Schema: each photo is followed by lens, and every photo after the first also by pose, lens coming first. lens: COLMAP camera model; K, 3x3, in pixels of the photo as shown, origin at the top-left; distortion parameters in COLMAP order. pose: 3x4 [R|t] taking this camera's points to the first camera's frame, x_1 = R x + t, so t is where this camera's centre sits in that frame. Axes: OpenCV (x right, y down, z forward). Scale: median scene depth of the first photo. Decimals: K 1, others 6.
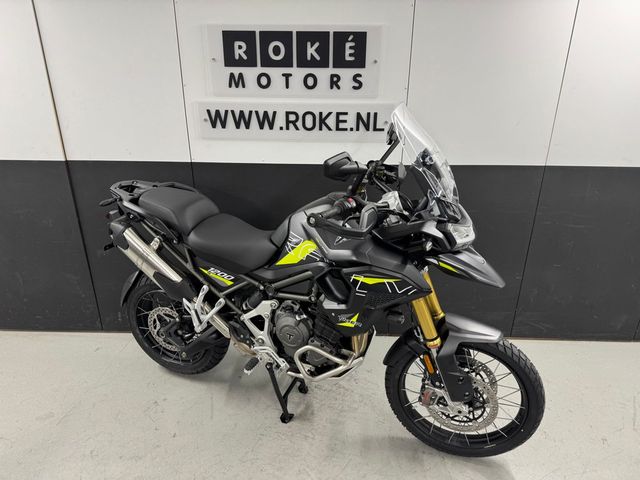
lens RADIAL K [[435.3, 0, 320.0], [0, 435.3, 240.0], [0, 0, 1]] dist [0.000753, -0.001797]
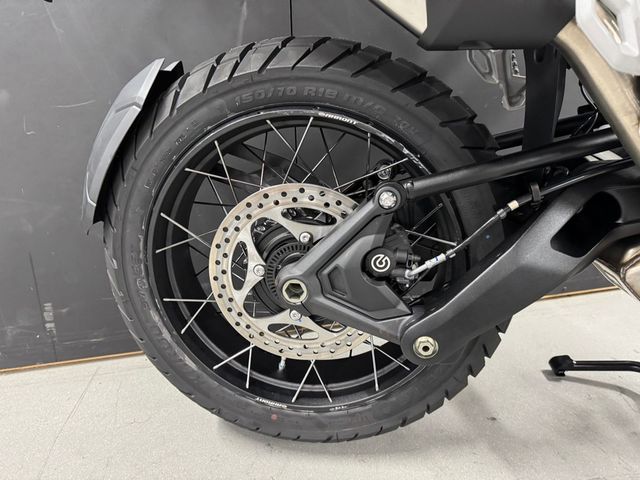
lens RADIAL K [[435.3, 0, 320.0], [0, 435.3, 240.0], [0, 0, 1]] dist [0.000753, -0.001797]
pose [[0.967862, -0.098211, 0.231512, -0.393108], [0.122078, 0.988331, -0.091098, 0.208008], [-0.219864, 0.116433, 0.968557, 0.737119]]
